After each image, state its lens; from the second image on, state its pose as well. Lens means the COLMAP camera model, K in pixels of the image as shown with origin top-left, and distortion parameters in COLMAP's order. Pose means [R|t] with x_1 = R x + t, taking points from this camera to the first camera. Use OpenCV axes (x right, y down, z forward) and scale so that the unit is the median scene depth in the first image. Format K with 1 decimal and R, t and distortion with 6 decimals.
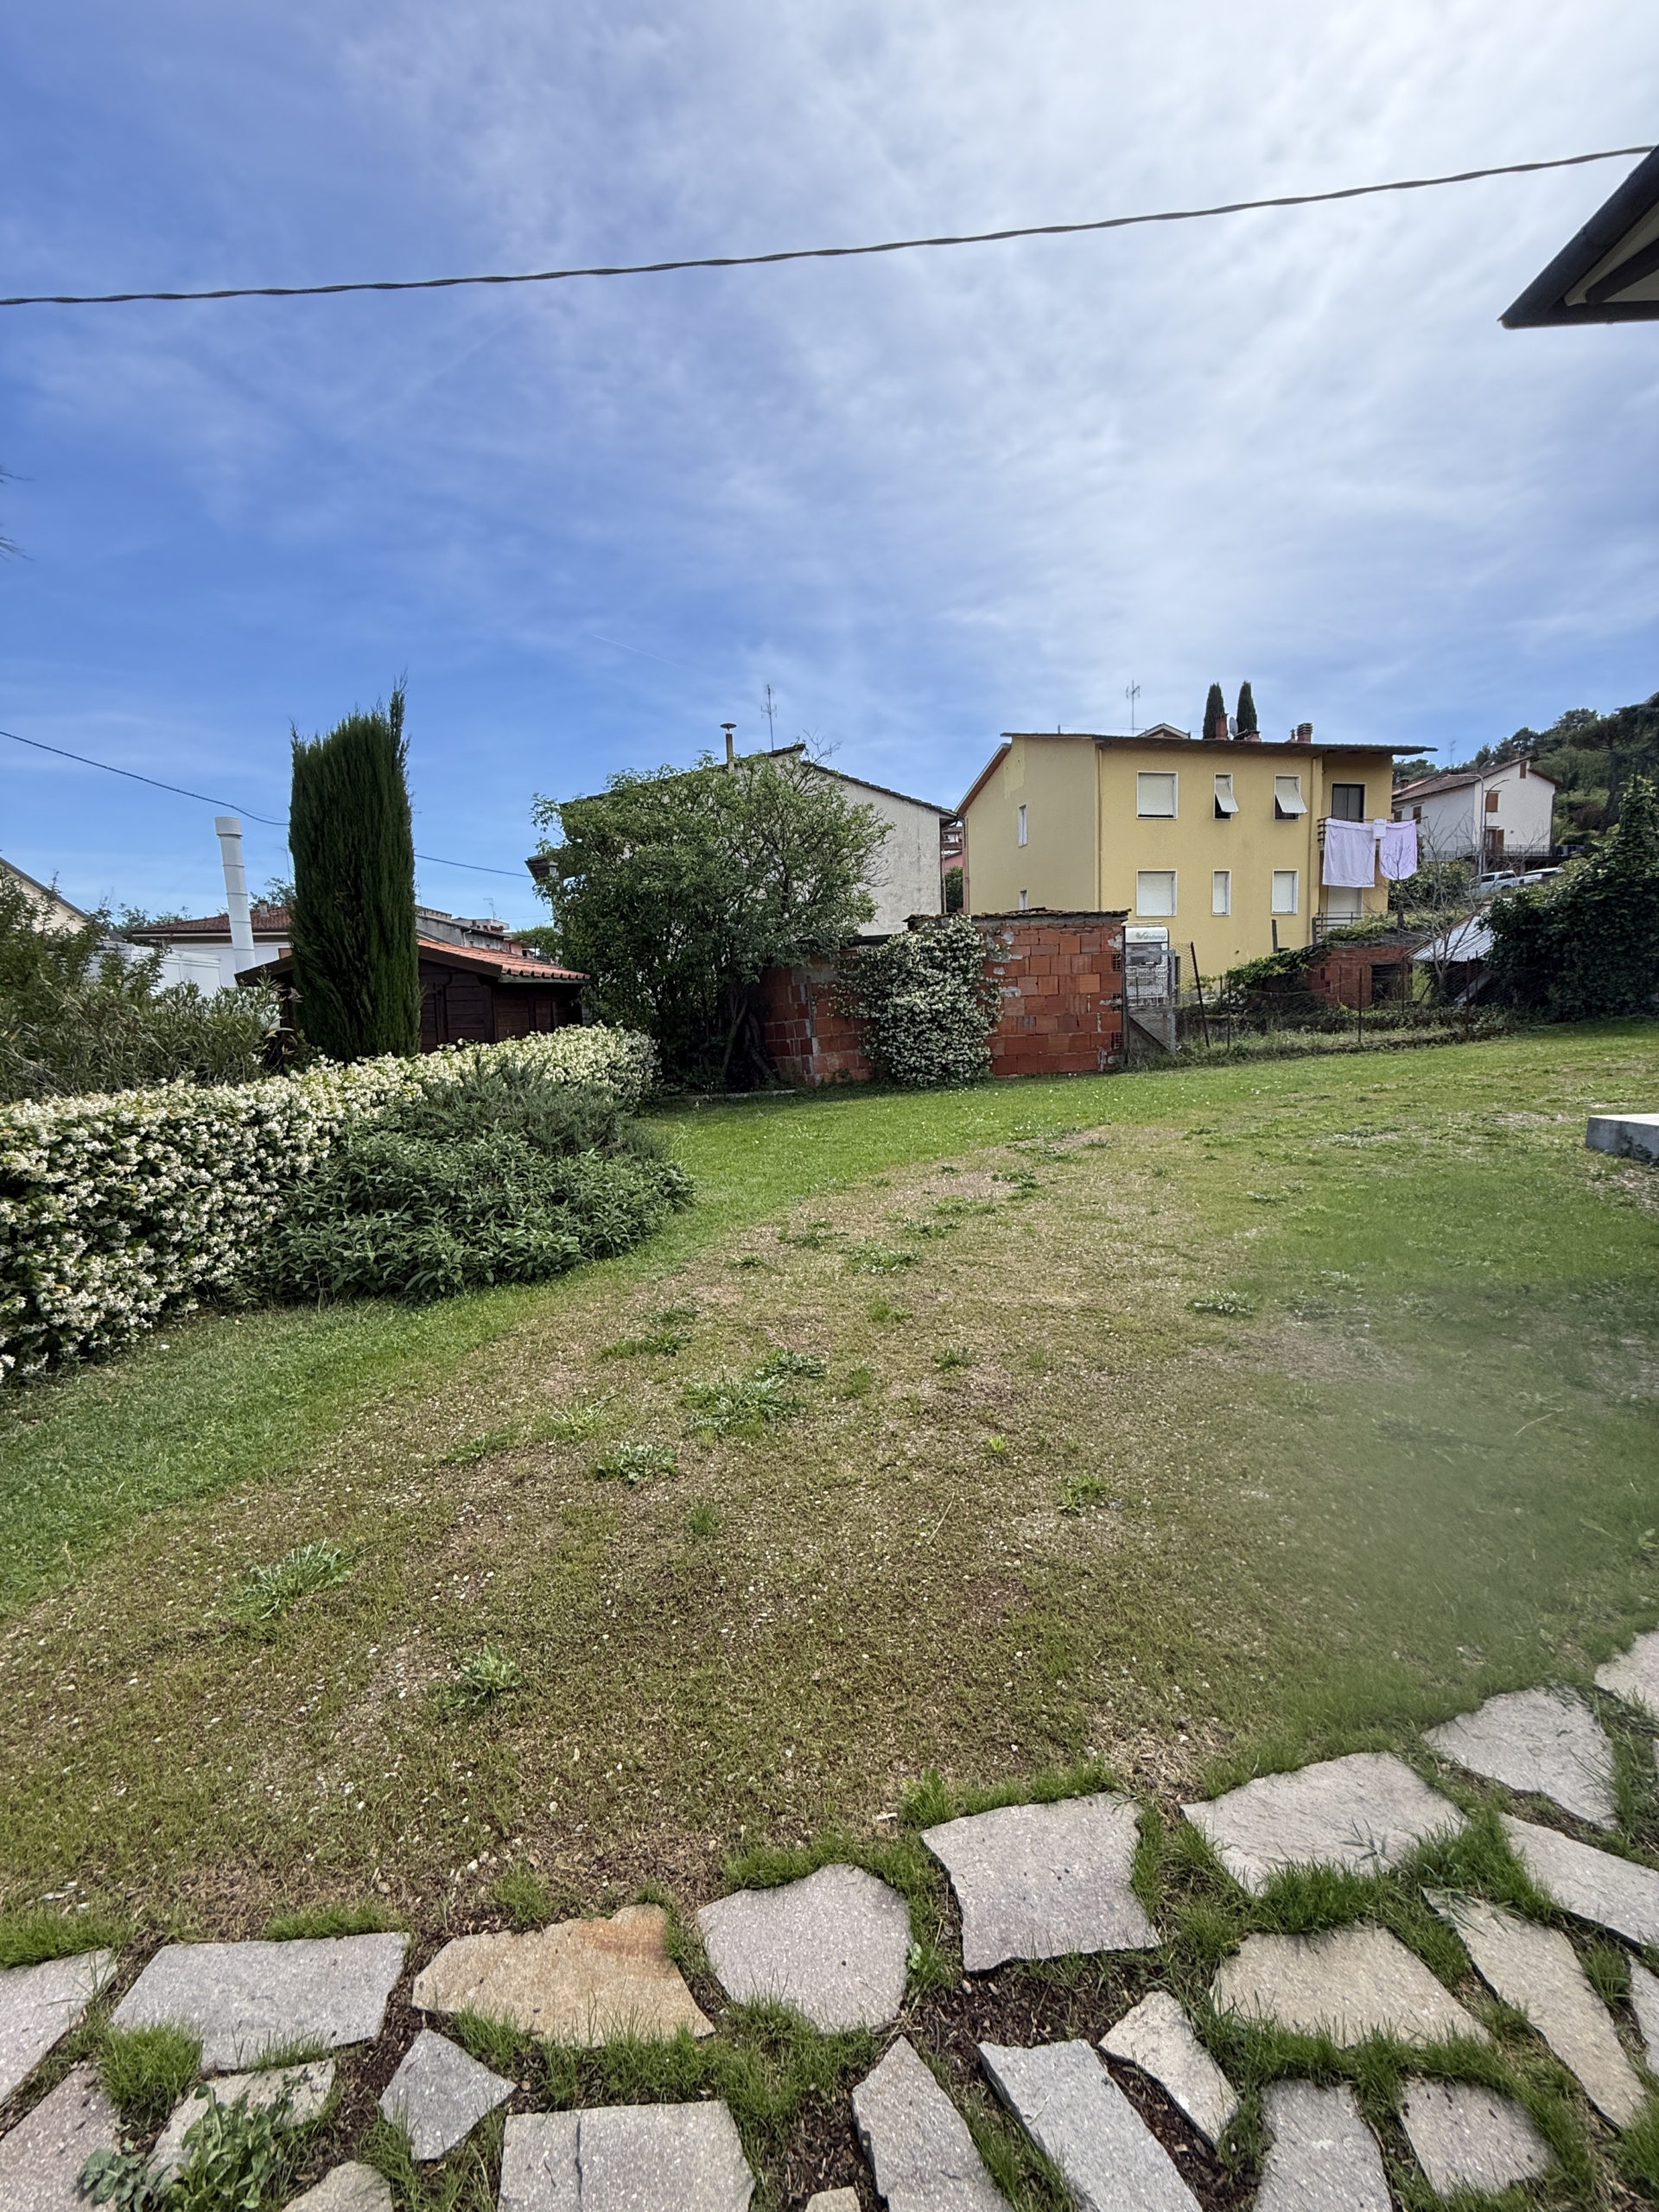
lens RADIAL K [[883.8, 0, 827.6], [0, 883.8, 1101.6], [0, 0, 1]] dist [0.000426, -0.000203]
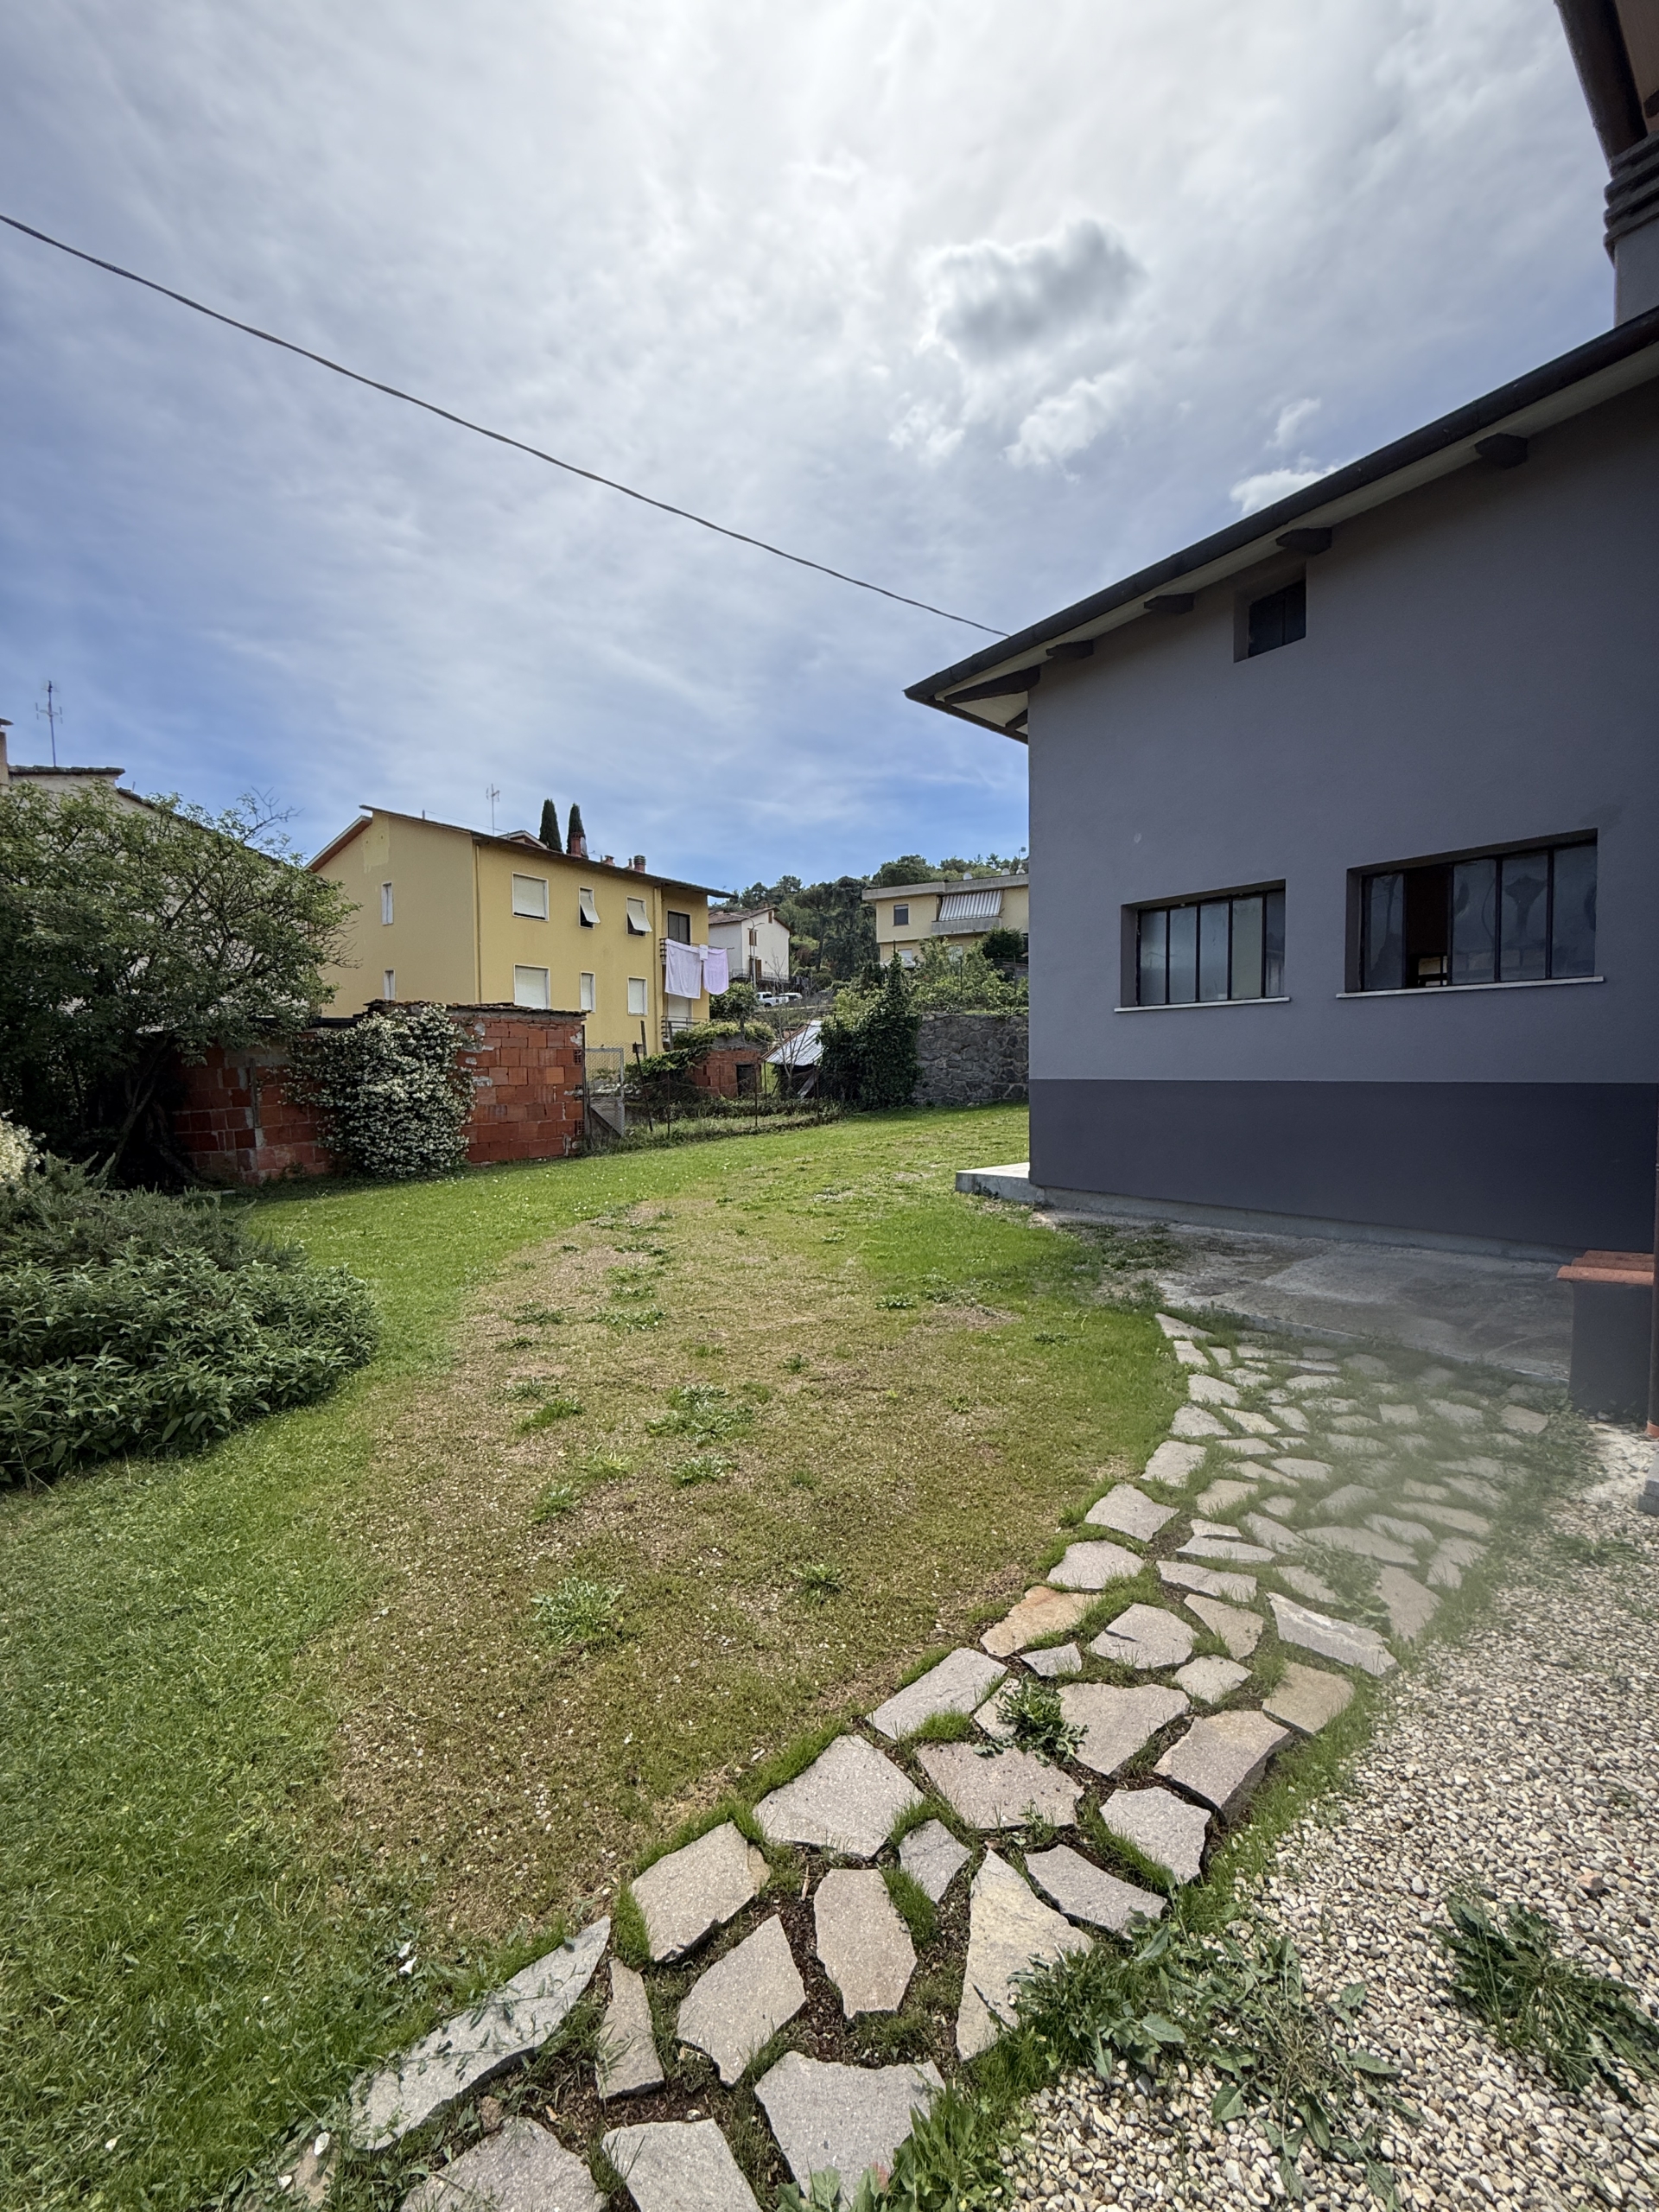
lens RADIAL K [[883.8, 0, 827.6], [0, 883.8, 1101.6], [0, 0, 1]] dist [0.000426, -0.000203]
pose [[0.741342, 0.006124, 0.671099, -0.186524], [0.057288, 0.995731, -0.072370, -0.003581], [-0.668678, 0.092097, 0.737827, -0.022996]]
